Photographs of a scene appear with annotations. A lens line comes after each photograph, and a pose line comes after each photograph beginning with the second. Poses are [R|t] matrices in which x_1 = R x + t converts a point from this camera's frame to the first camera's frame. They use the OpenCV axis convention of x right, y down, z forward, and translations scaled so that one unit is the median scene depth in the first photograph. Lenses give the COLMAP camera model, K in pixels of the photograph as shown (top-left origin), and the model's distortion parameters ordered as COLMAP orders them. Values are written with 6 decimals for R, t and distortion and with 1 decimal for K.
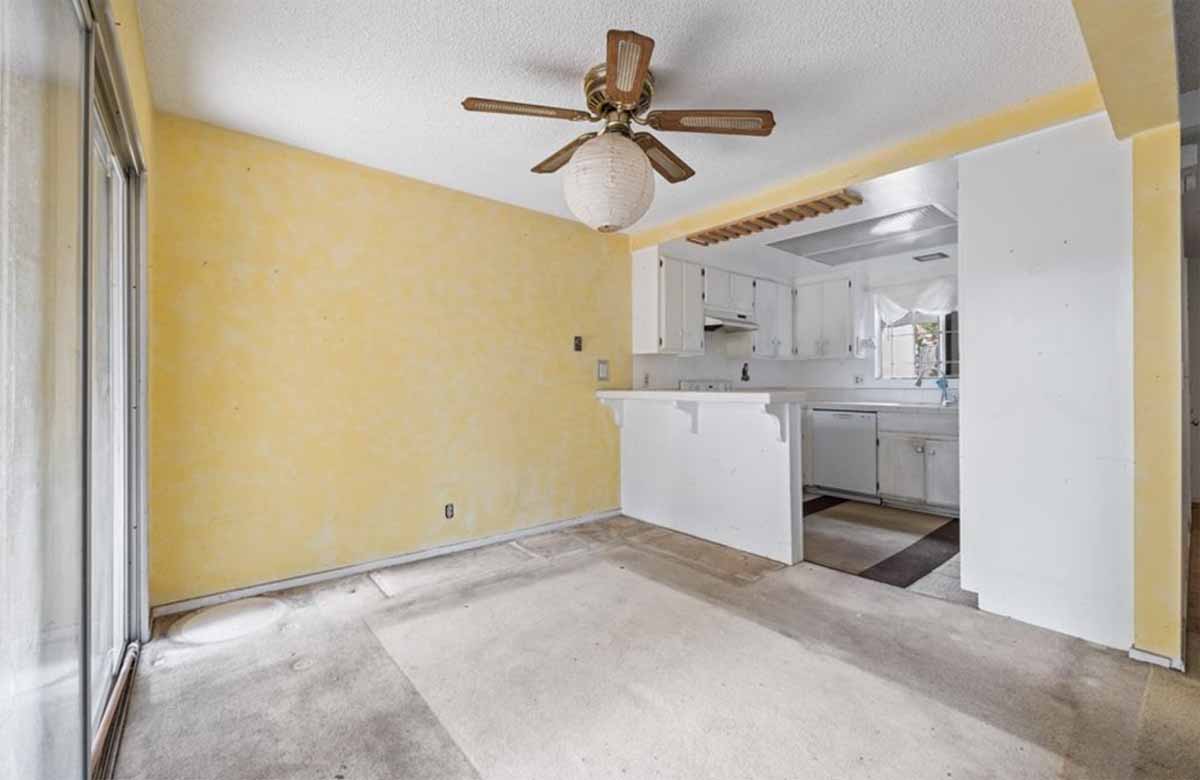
lens RADIAL K [[491.8, 0, 602.4], [0, 491.8, 379.2], [0, 0, 1]] dist [-0.003160, -0.000207]
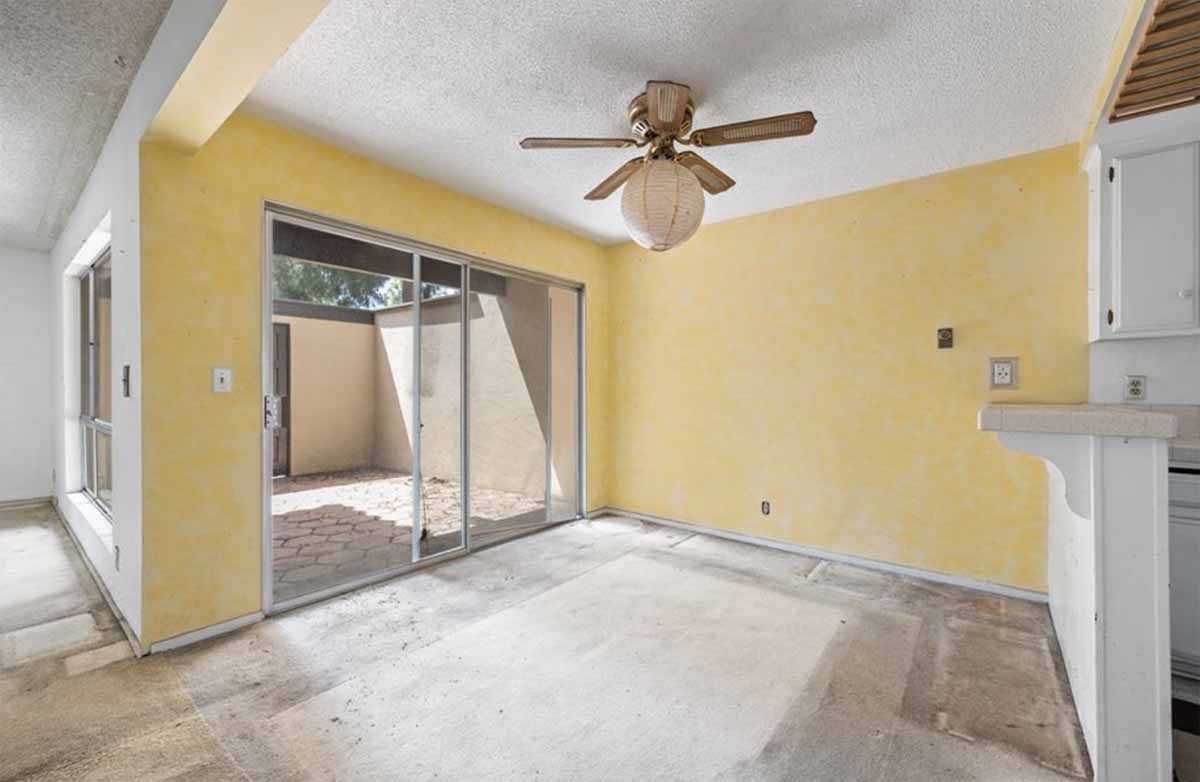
lens RADIAL K [[491.8, 0, 603.6], [0, 491.8, 396.7], [0, 0, 1]] dist [-0.003160, -0.000207]
pose [[0.203780, 0.012477, -0.978937, 0.676063], [0.003095, 0.999906, 0.013389, 0.004188], [0.979012, -0.005758, 0.203722, 0.419017]]
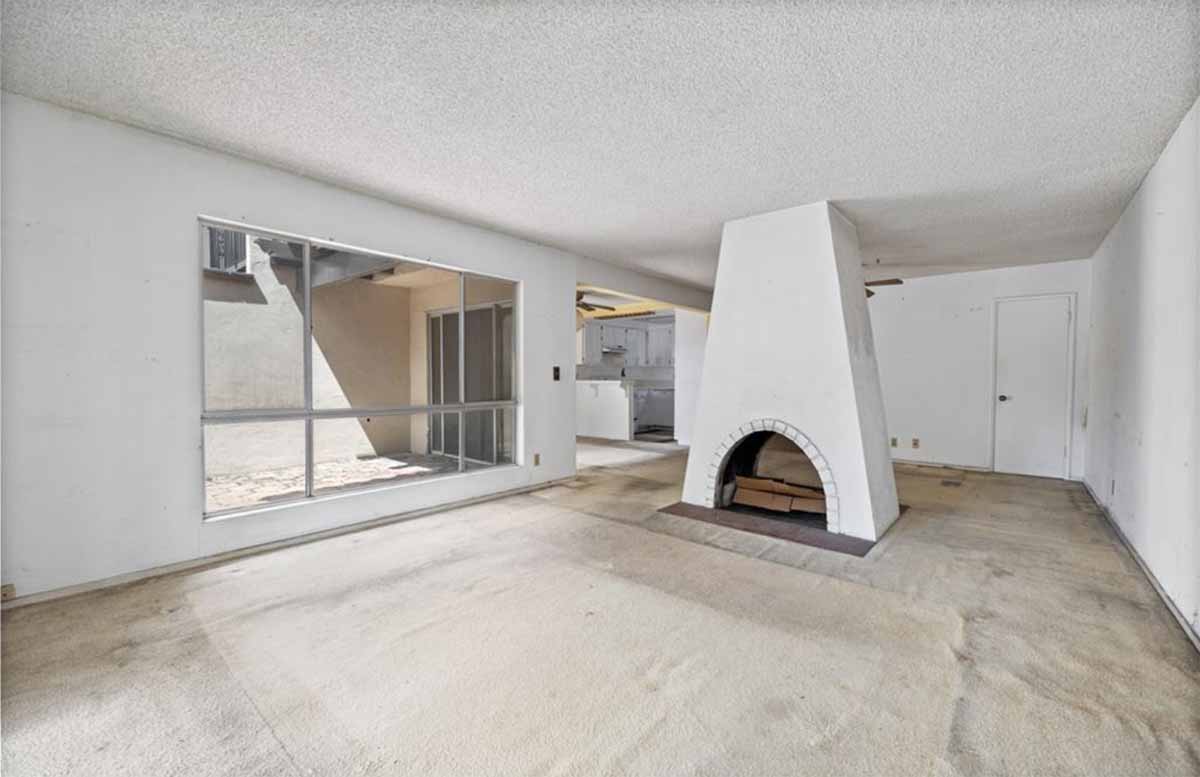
lens RADIAL K [[491.8, 0, 609.3], [0, 491.8, 391.7], [0, 0, 1]] dist [-0.003160, -0.000207]
pose [[0.982547, 0.005072, 0.185944, -0.260559], [-0.011331, 0.999404, 0.032613, 0.001766], [-0.185668, -0.034151, 0.982019, -1.776235]]
